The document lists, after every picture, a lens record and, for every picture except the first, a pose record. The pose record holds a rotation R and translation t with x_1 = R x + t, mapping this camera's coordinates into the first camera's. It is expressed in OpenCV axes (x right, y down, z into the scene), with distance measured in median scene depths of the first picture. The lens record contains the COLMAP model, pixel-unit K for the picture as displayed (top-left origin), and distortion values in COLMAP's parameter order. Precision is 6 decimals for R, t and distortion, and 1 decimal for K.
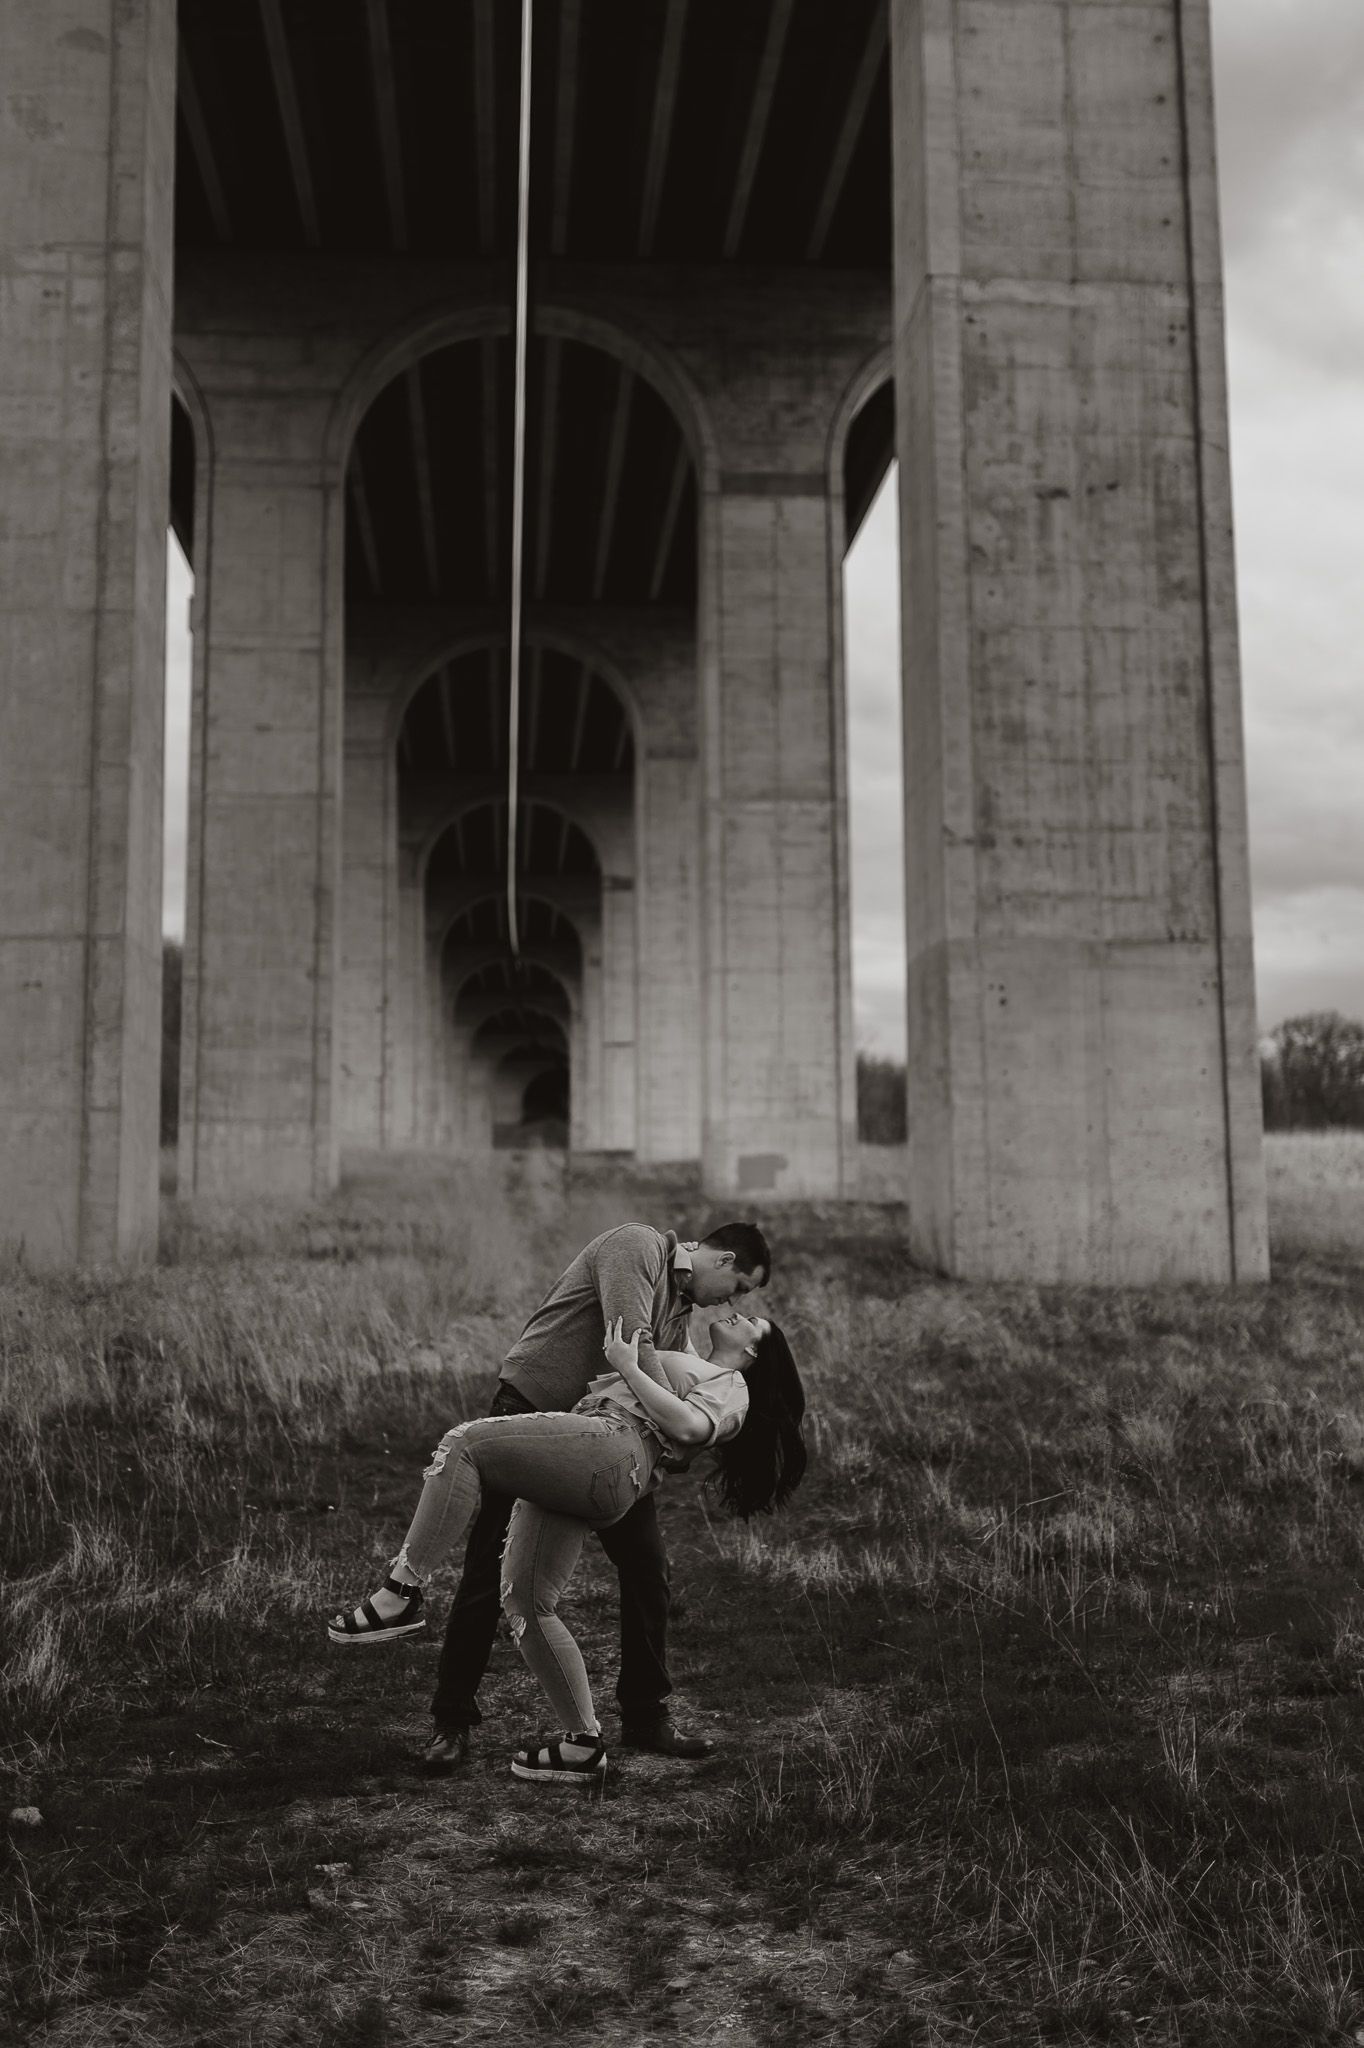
lens RADIAL K [[2180.2, 0, 696.9], [0, 2180.2, 980.3], [0, 0, 1]] dist [-0.012992, 0.023509]
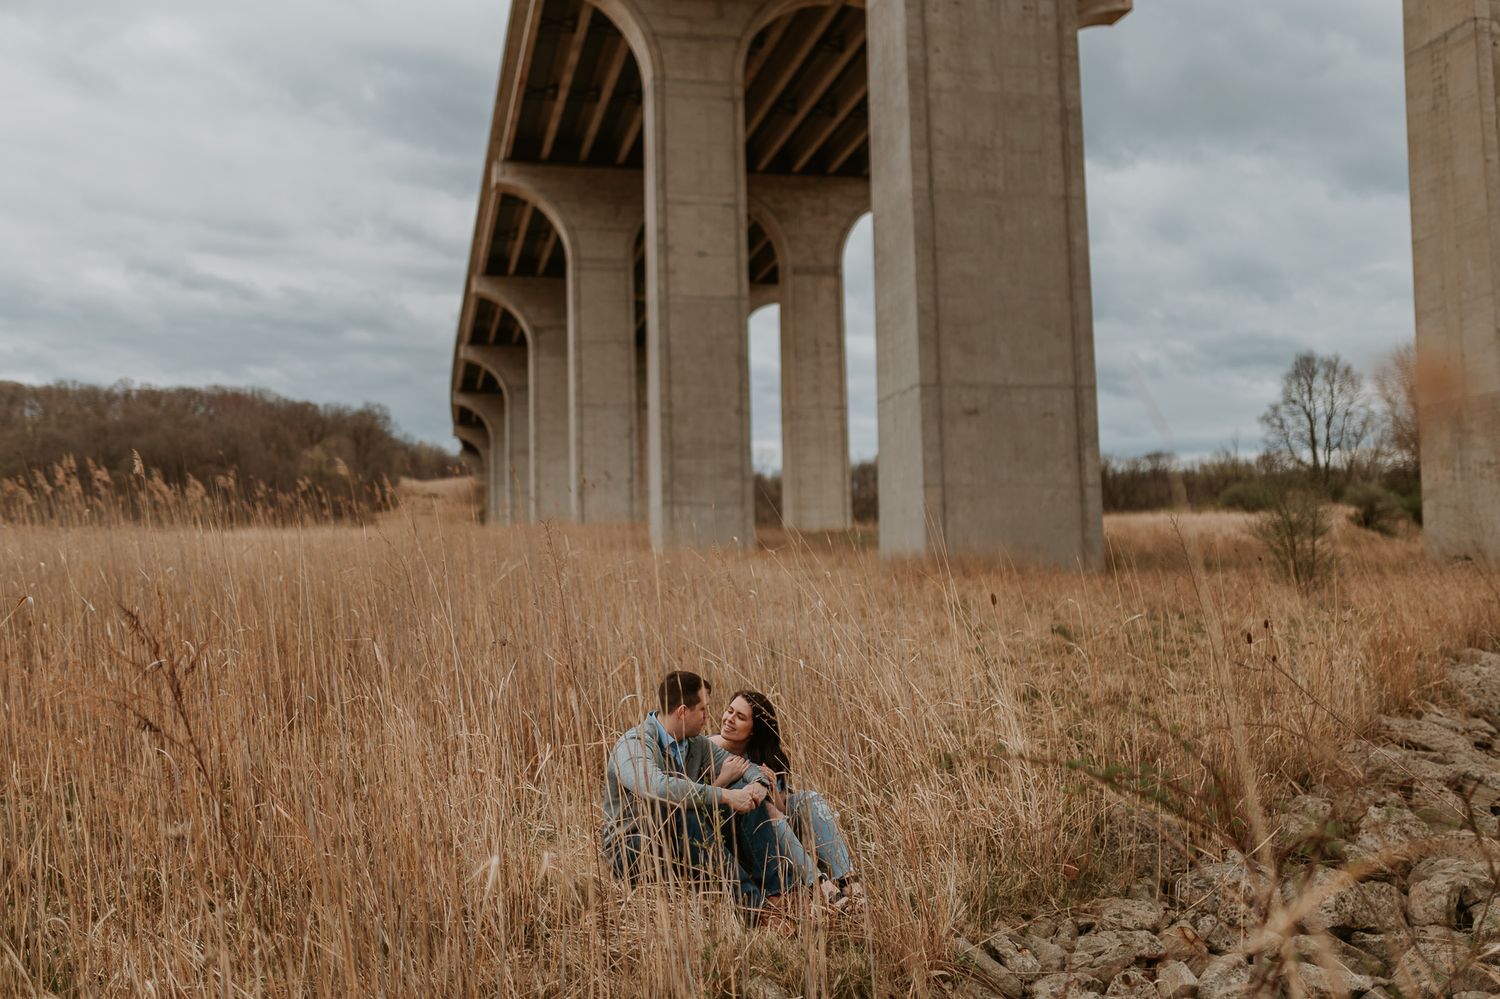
lens RADIAL K [[1477.0, 0, 751.5], [0, 1477.0, 473.1], [0, 0, 1]] dist [-0.007506, 0.024899]
pose [[0.988348, -0.001551, 0.152201, -0.663798], [-0.003895, 0.999363, 0.035476, 0.007562], [-0.152160, -0.035655, 0.987713, -0.115756]]
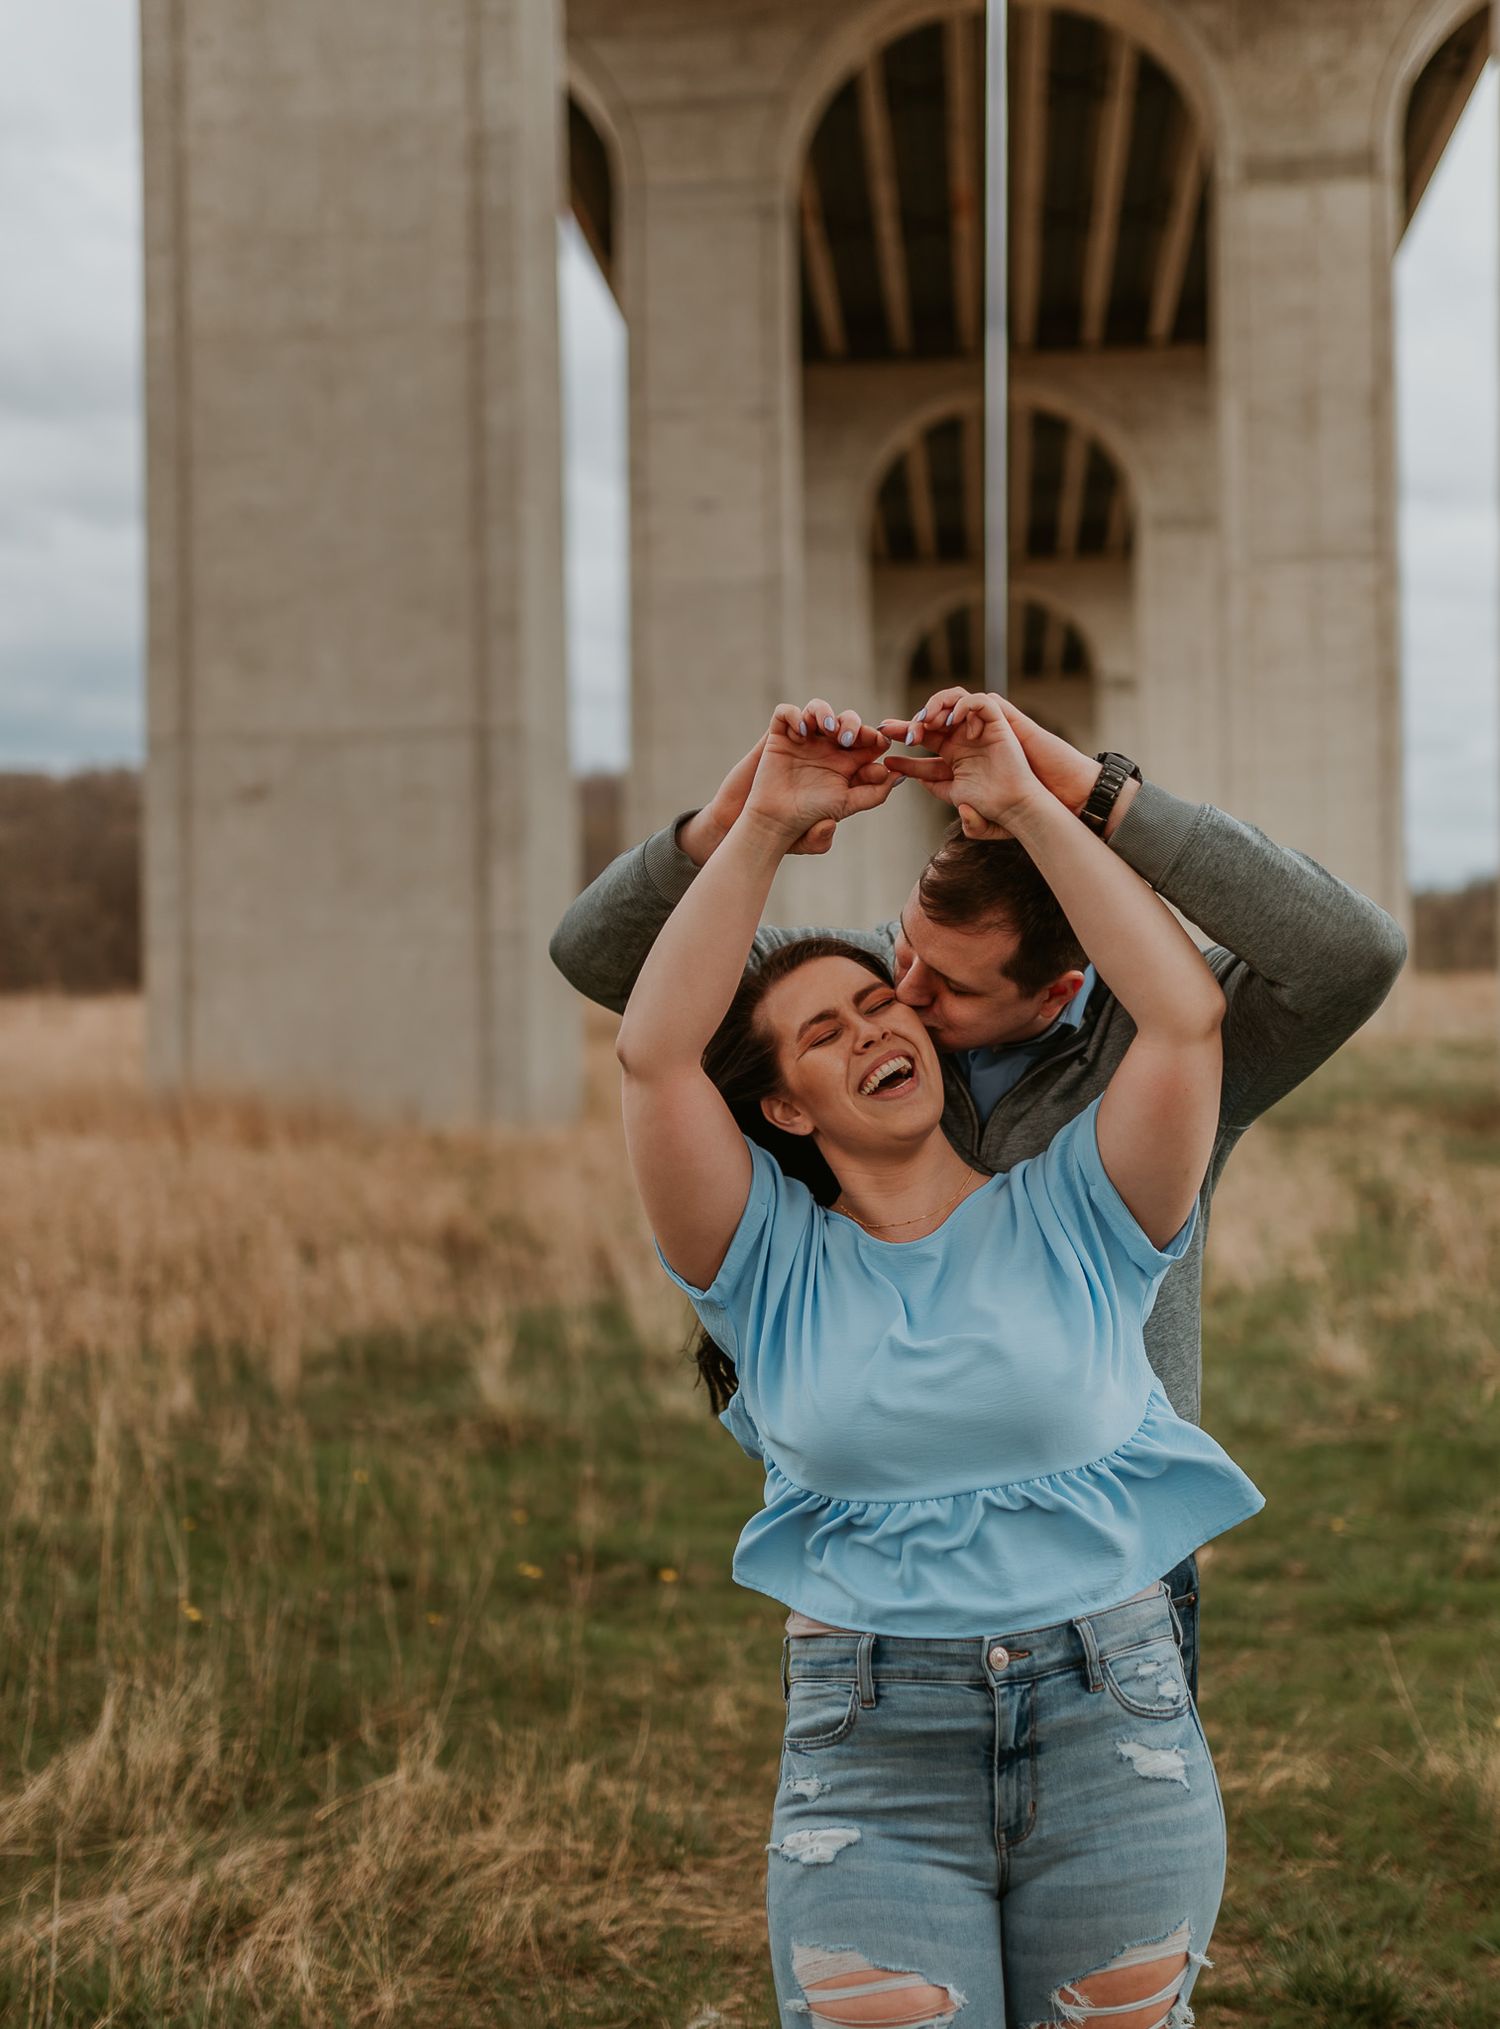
lens RADIAL K [[2368.8, 0, 753.4], [0, 2368.8, 1112.8], [0, 0, 1]] dist [-0.004338, 0.016874]
pose [[0.982033, -0.005456, -0.188629, -0.008316], [0.029581, 0.991675, 0.125322, 0.013097], [0.186375, -0.128650, 0.974019, 0.115720]]
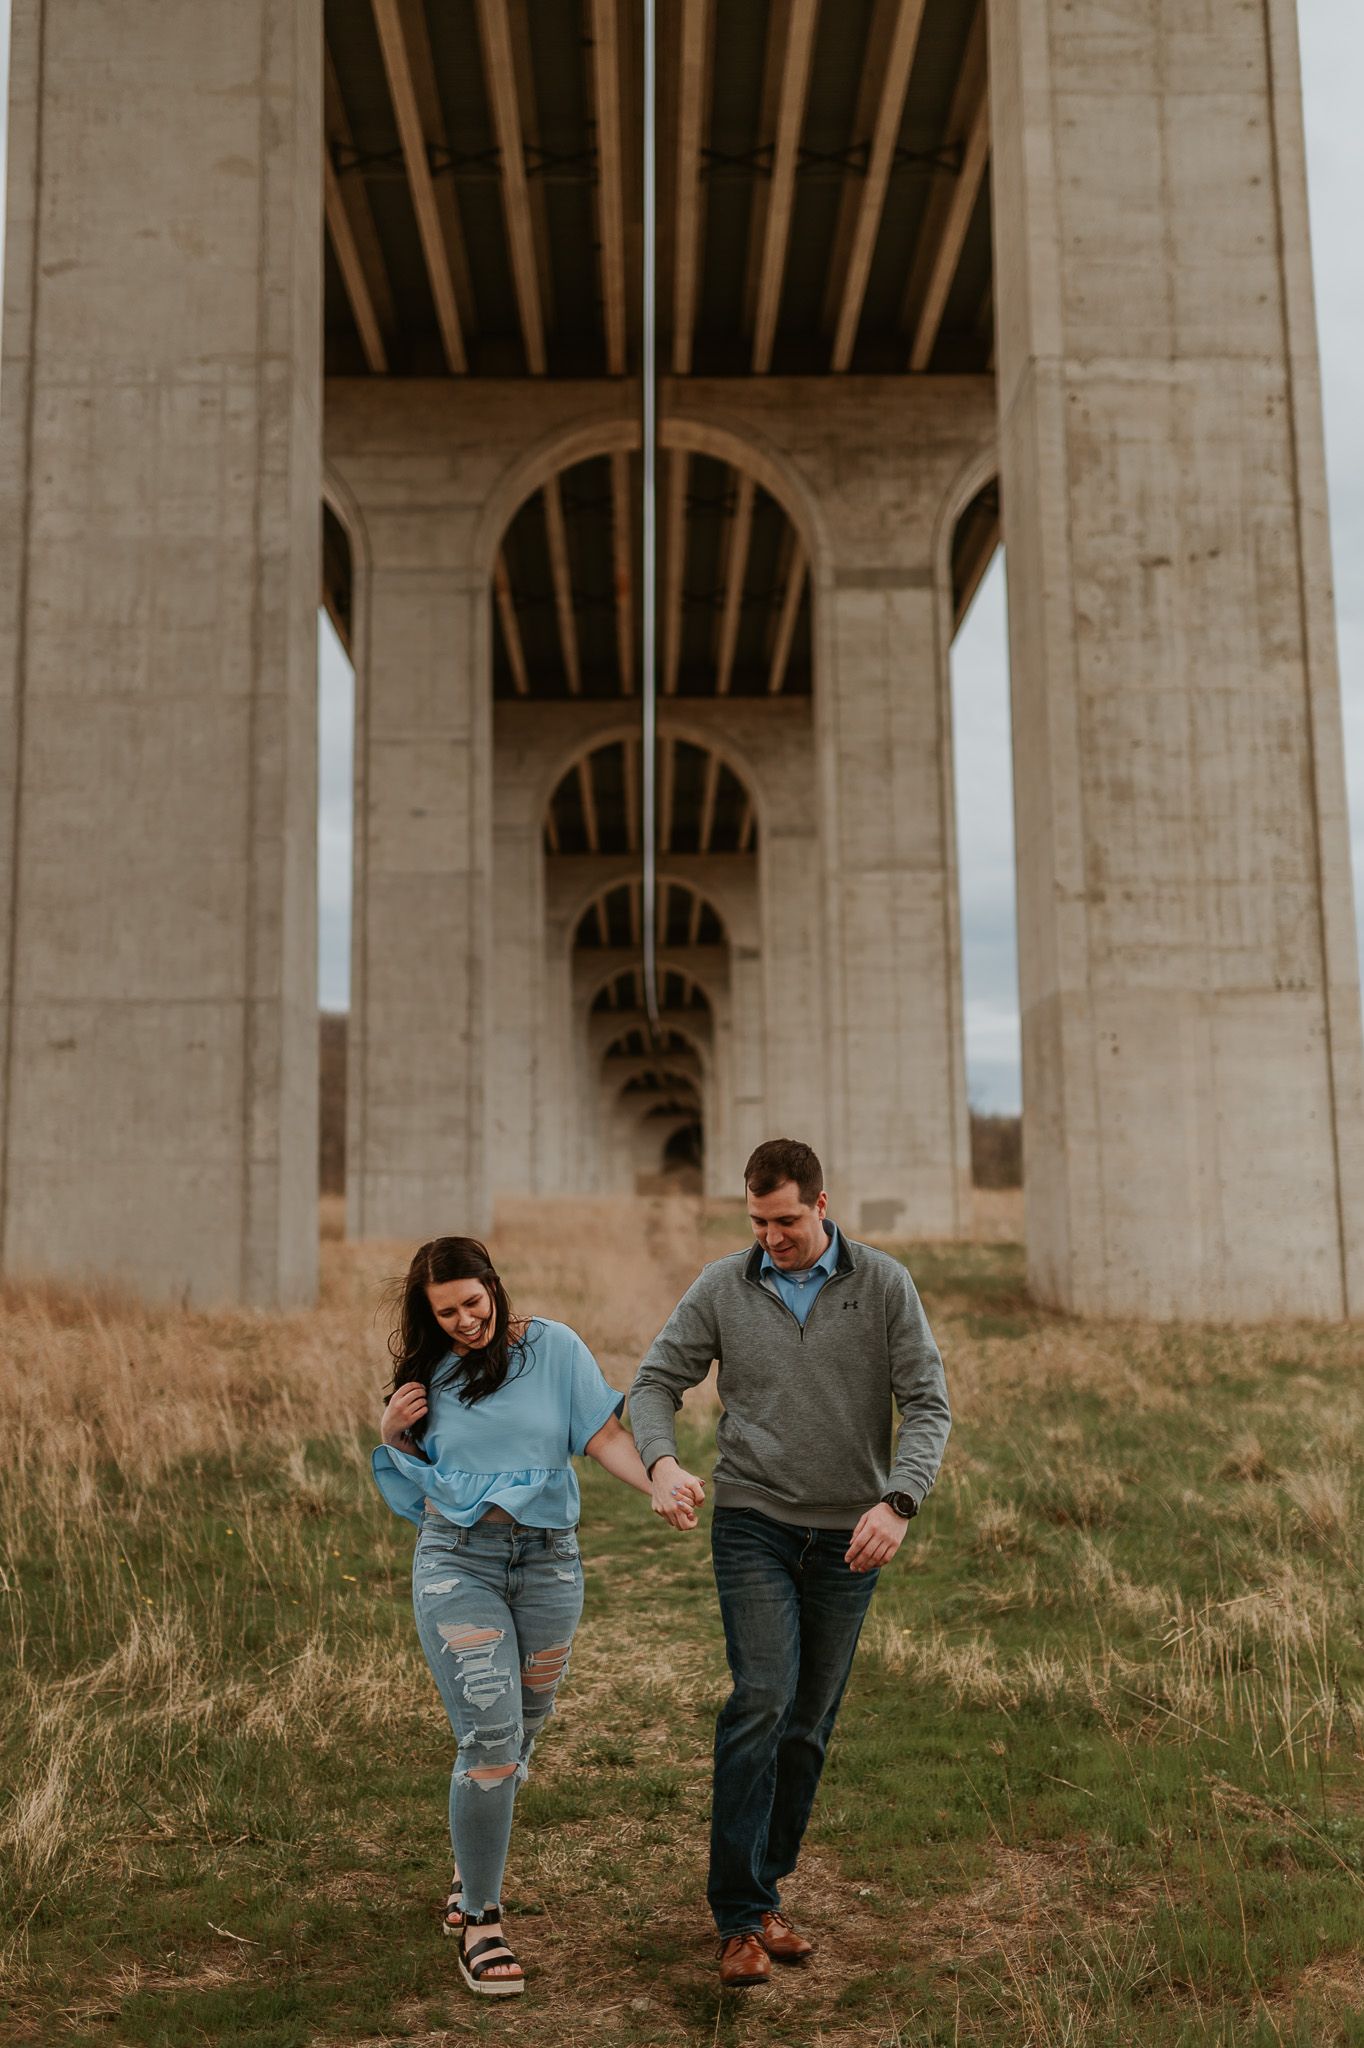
lens RADIAL K [[1973.5, 0, 689.8], [0, 1973.5, 1029.4], [0, 0, 1]] dist [-0.005500, 0.022314]
pose [[0.997775, -0.013877, -0.065212, -0.000410], [0.013401, 0.999880, -0.007737, 0.004378], [0.065312, 0.006846, 0.997841, 0.045696]]
